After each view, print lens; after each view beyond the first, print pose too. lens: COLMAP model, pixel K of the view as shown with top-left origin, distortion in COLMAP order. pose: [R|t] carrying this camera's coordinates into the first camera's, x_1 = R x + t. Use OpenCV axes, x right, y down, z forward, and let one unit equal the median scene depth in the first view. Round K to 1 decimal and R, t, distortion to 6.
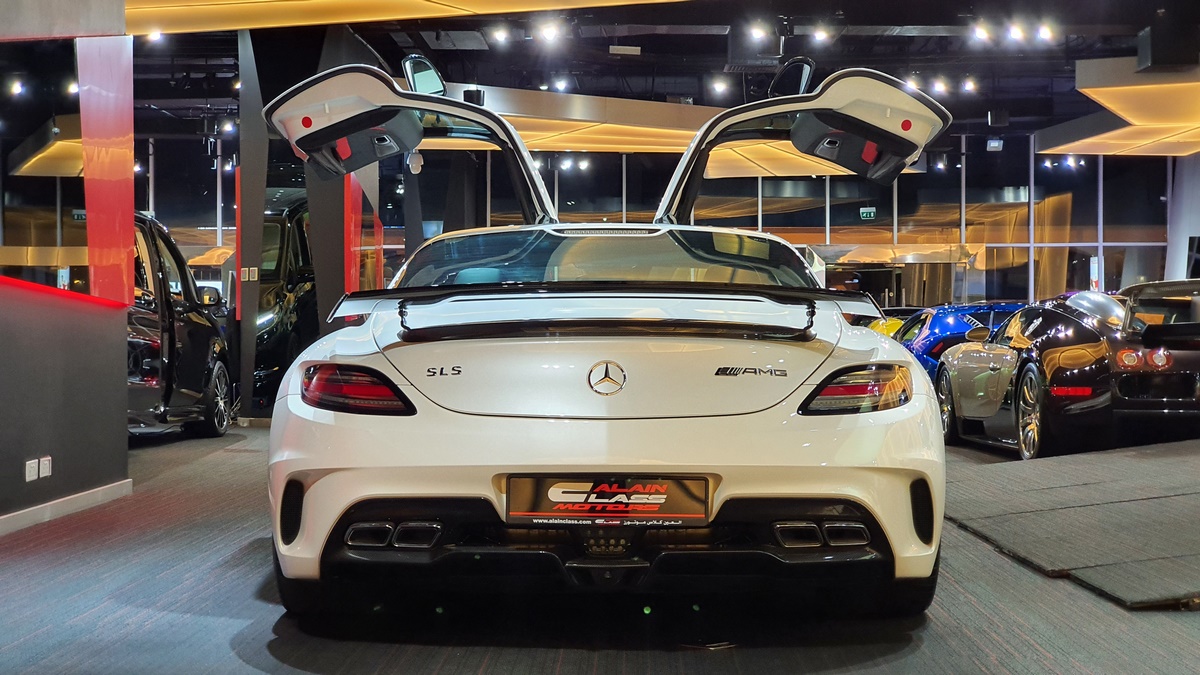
lens RADIAL K [[1808.3, 0, 600.0], [0, 1808.3, 337.5], [0, 0, 1]] dist [-0.111229, 1.057428]
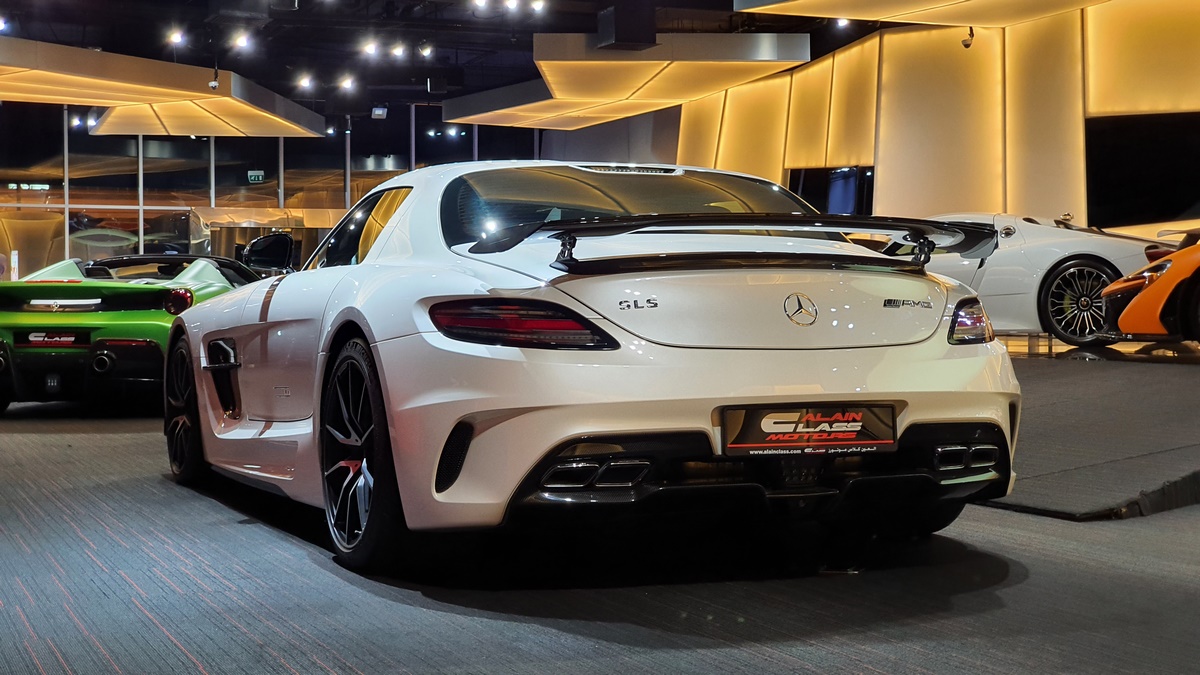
lens RADIAL K [[1808.3, 0, 600.0], [0, 1808.3, 337.5], [0, 0, 1]] dist [-0.111229, 1.057428]
pose [[0.905384, -0.009911, 0.424478, -0.527825], [0.003396, 0.999865, 0.016104, 0.021311], [-0.424581, -0.013139, 0.905295, 0.129952]]
